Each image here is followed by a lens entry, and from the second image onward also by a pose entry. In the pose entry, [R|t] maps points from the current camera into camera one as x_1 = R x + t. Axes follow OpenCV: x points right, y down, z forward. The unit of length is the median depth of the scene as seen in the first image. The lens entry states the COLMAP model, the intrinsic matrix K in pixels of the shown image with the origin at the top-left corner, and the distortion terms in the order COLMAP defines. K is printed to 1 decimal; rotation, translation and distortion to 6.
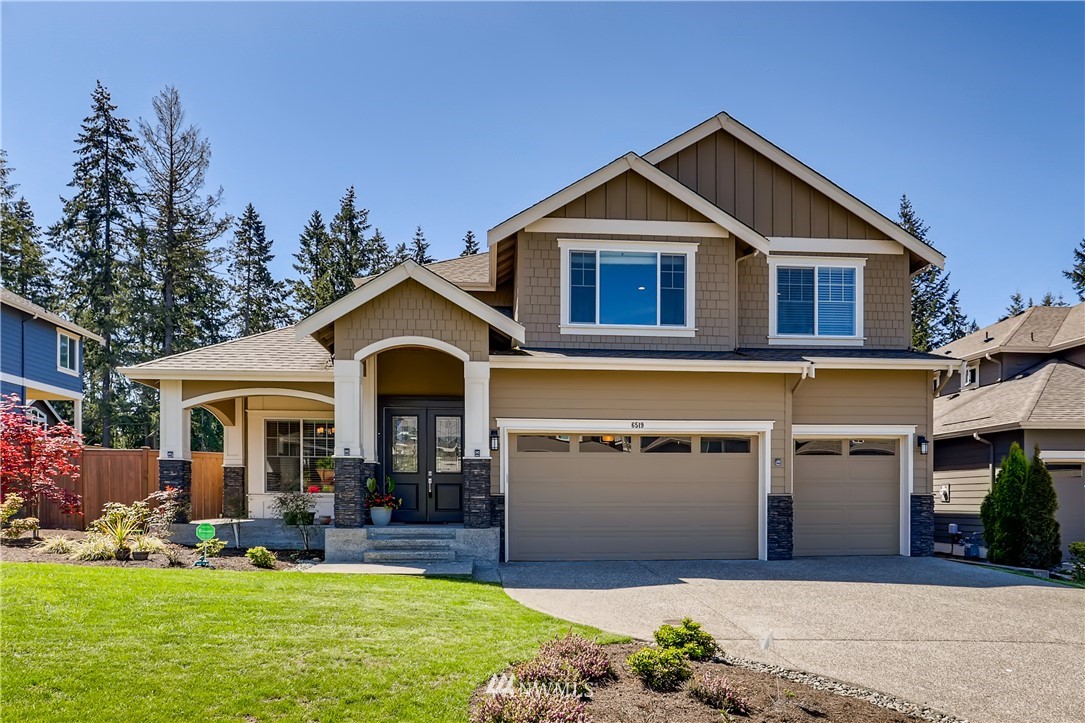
lens RADIAL K [[674.7, 0, 542.5], [0, 674.7, 400.8], [0, 0, 1]] dist [-0.024345, -0.000299]
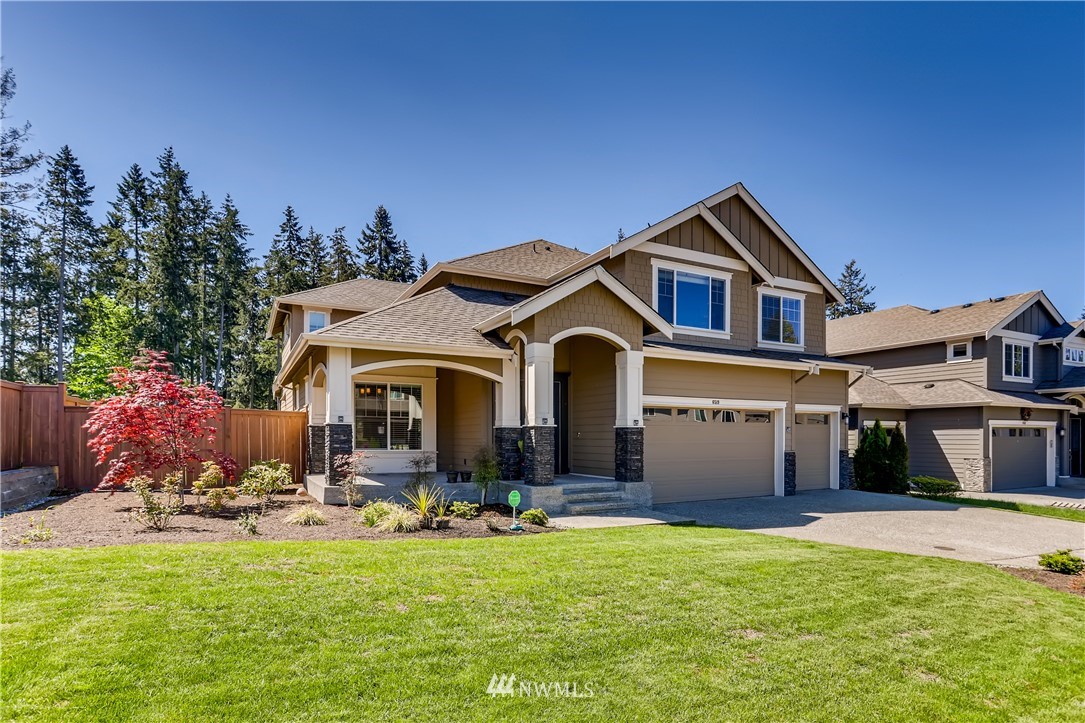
lens RADIAL K [[523.5, 0, 542.5], [0, 523.5, 361.5], [0, 0, 1]] dist [-0.012959, 0.000859]
pose [[0.926049, 0.053337, 0.373616, -0.542989], [-0.053557, 0.998517, -0.009800, -0.016257], [-0.373584, -0.010935, 0.927532, 0.126200]]
